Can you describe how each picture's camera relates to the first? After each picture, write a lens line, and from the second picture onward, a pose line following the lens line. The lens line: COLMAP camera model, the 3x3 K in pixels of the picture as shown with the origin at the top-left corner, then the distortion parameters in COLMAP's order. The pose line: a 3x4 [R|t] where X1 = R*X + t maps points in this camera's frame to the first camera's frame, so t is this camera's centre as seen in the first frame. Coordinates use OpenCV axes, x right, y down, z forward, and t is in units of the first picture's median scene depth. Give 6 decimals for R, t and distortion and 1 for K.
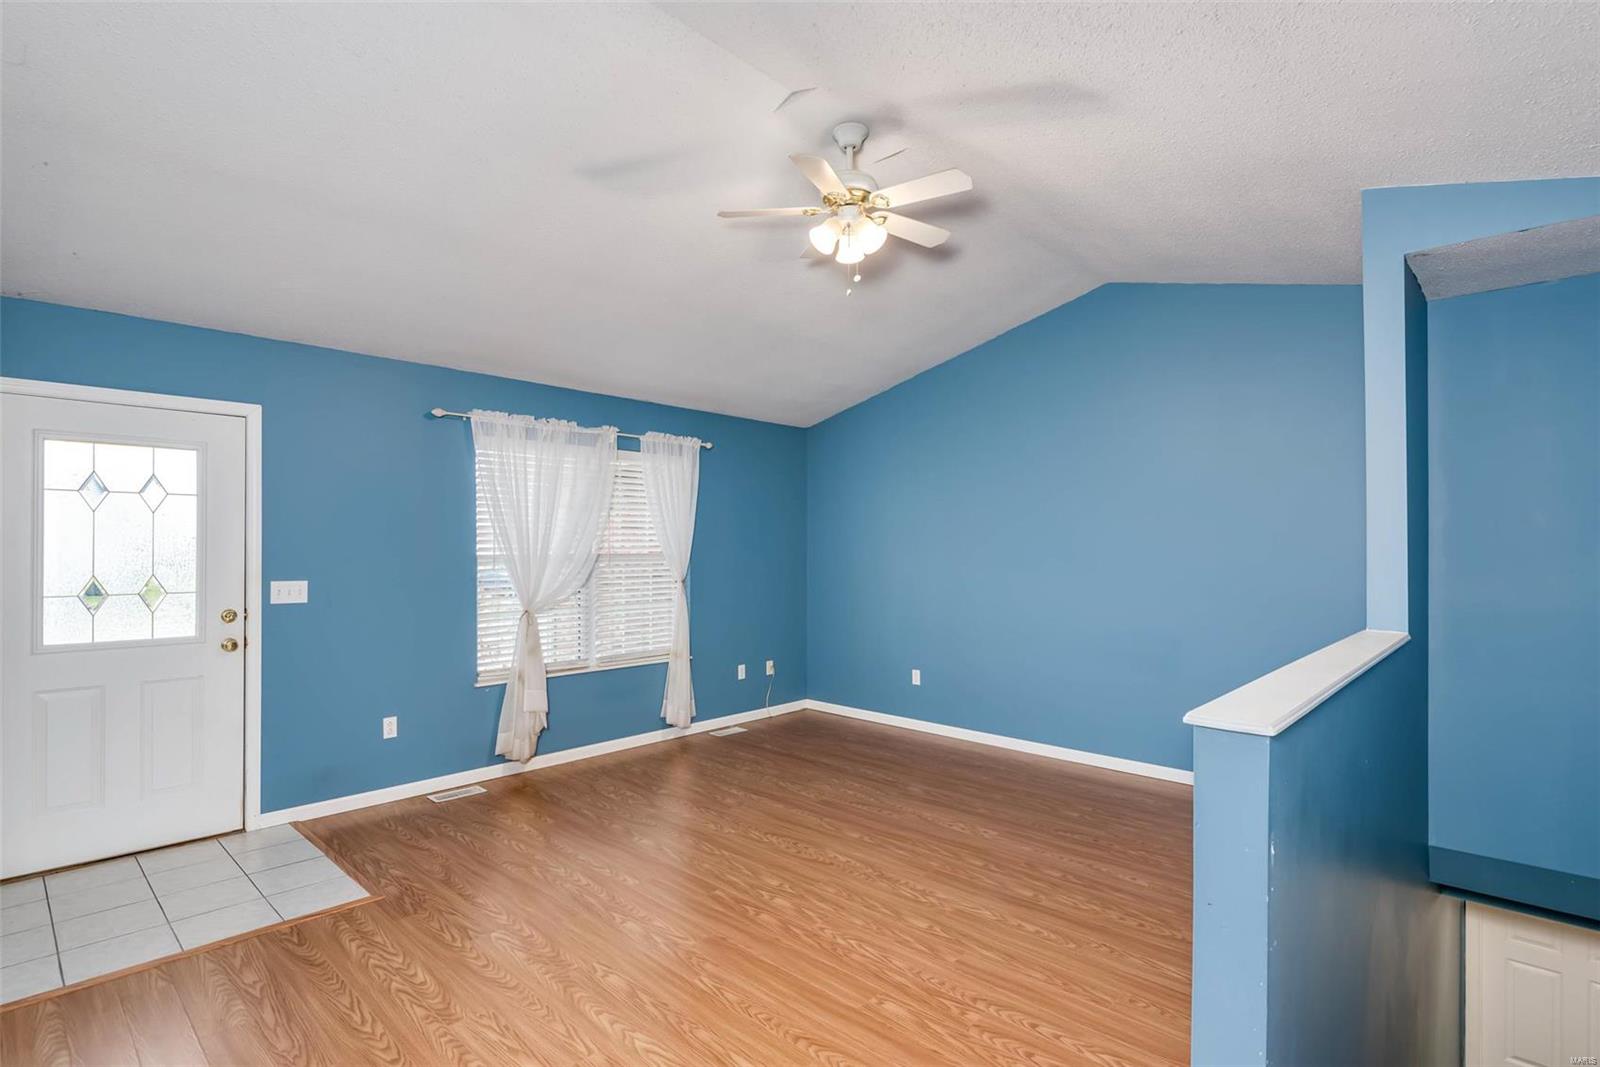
lens RADIAL K [[775.0, 0, 791.6], [0, 775.0, 533.5], [0, 0, 1]] dist [0.015696, -0.020964]
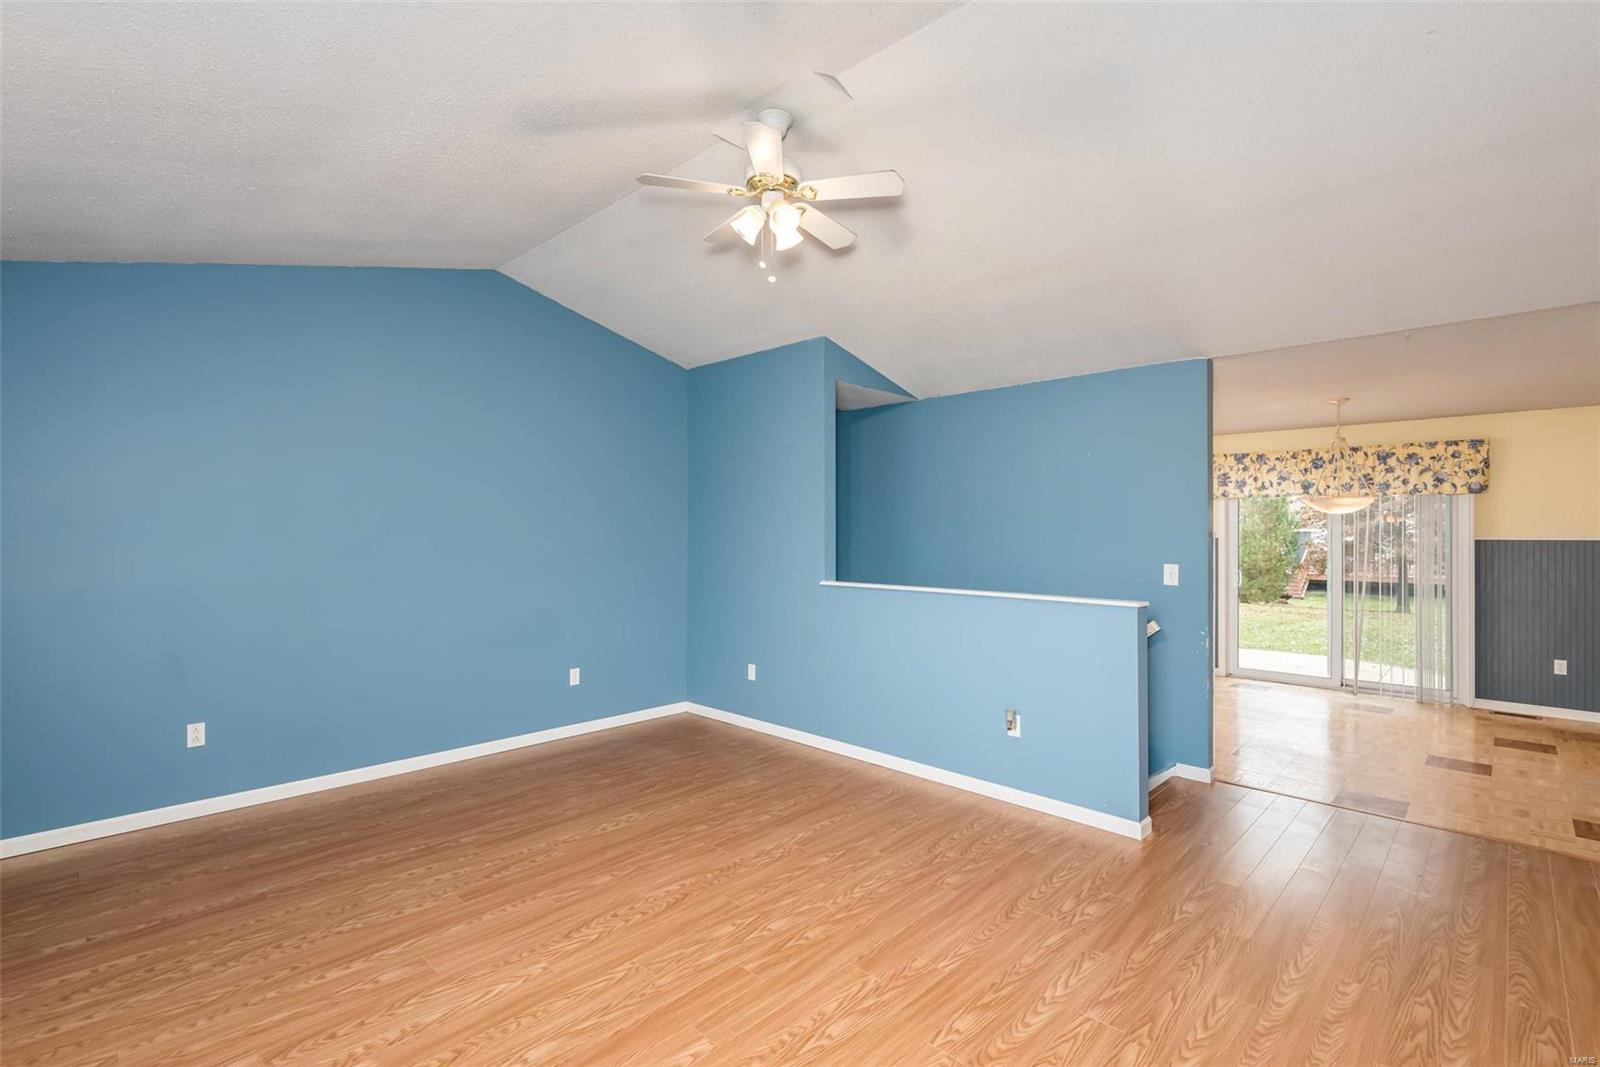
lens RADIAL K [[743.6, 0, 801.7], [0, 743.6, 529.1], [0, 0, 1]] dist [0.034682, -0.021629]
pose [[-0.009851, 0.002605, 0.999948, -0.711057], [-0.024333, 0.999700, -0.002844, 0.009920], [-0.999655, -0.024360, -0.009784, 0.788551]]
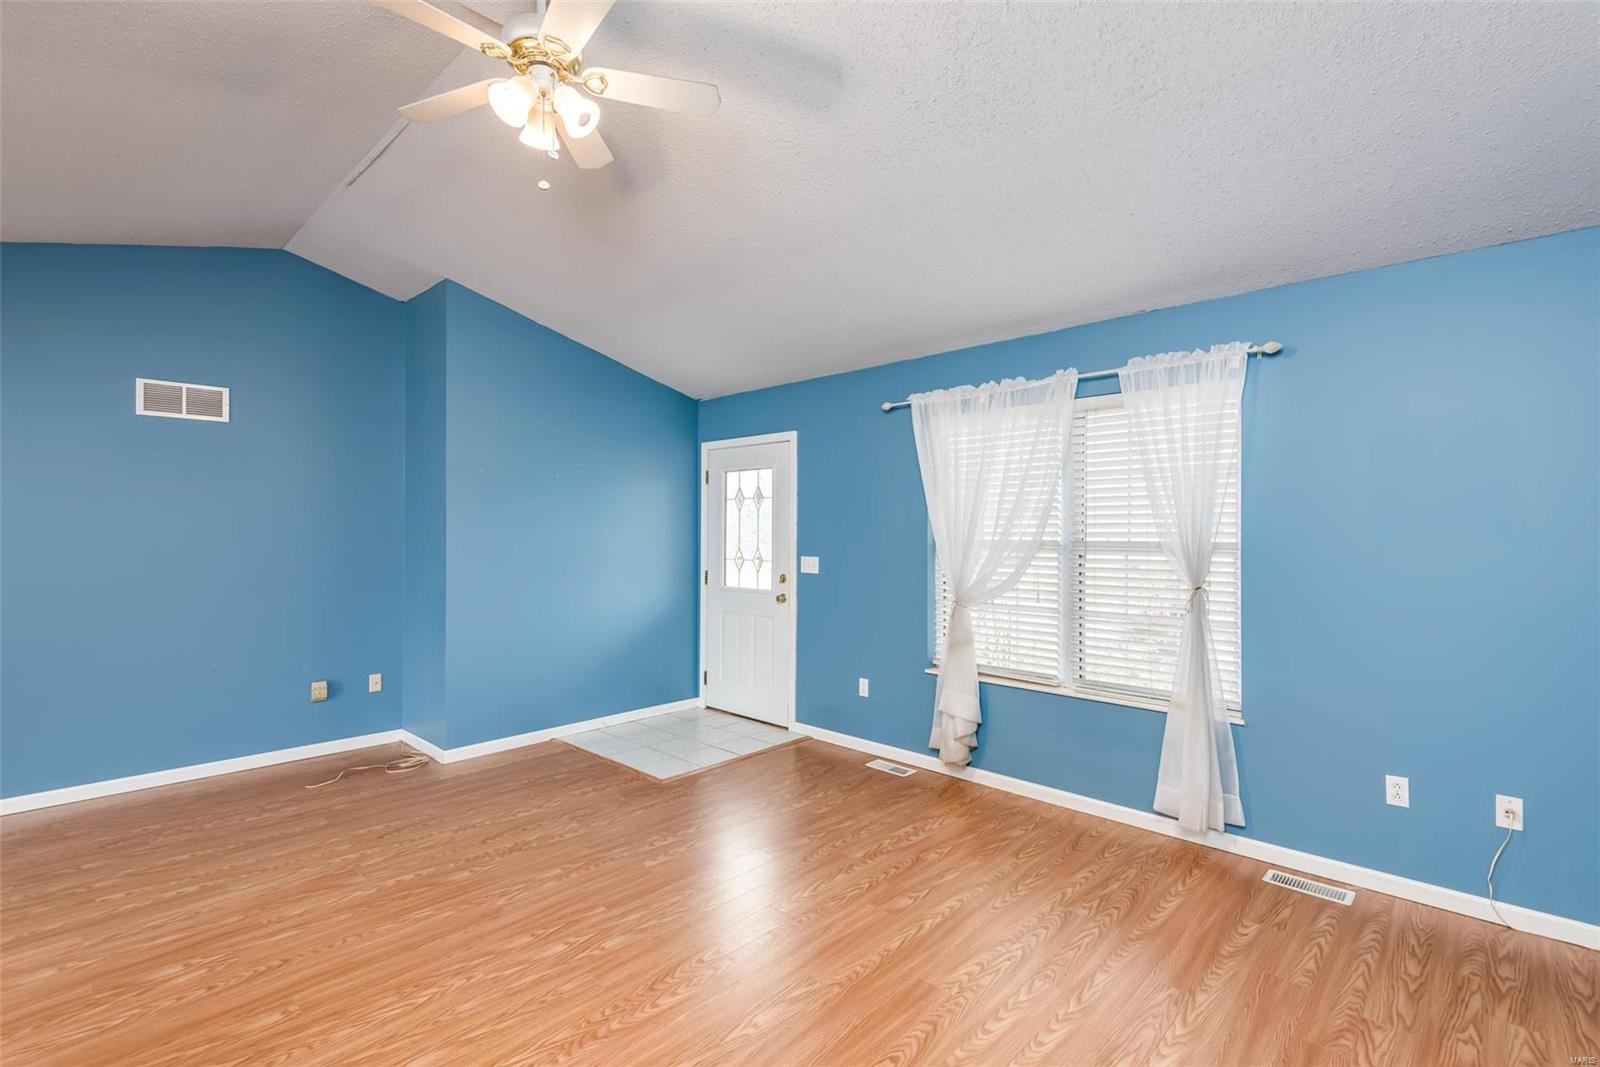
lens RADIAL K [[717.8, 0, 800.0], [0, 717.8, 533.5], [0, 0, 1]] dist [0.036476, -0.030251]
pose [[0.013181, 0.001553, -0.999912, 0.618769], [0.014172, 0.999898, 0.001740, 0.019086], [0.999813, -0.014194, 0.013157, 1.004030]]
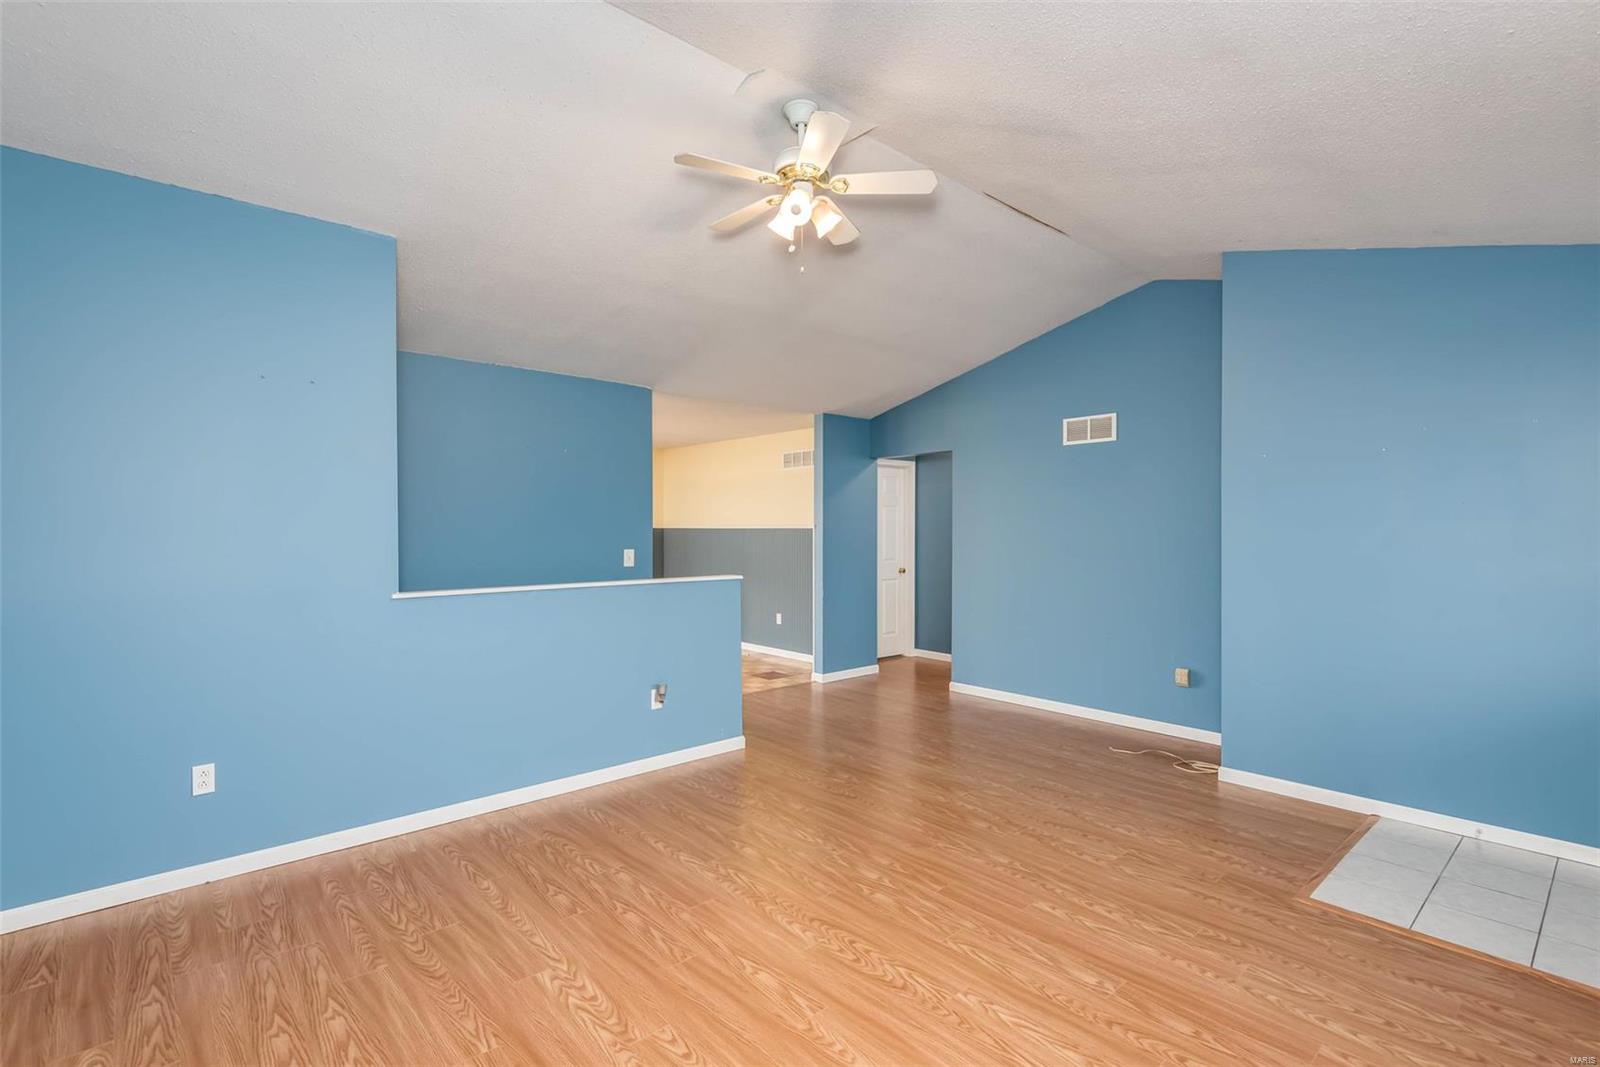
lens RADIAL K [[743.6, 0, 801.7], [0, 743.6, 529.1], [0, 0, 1]] dist [0.034682, -0.021629]
pose [[-0.997918, -0.000510, 0.064495, 0.010791], [-0.001537, 0.999873, -0.015866, 0.029395], [-0.064478, -0.015932, -0.997792, 1.584433]]
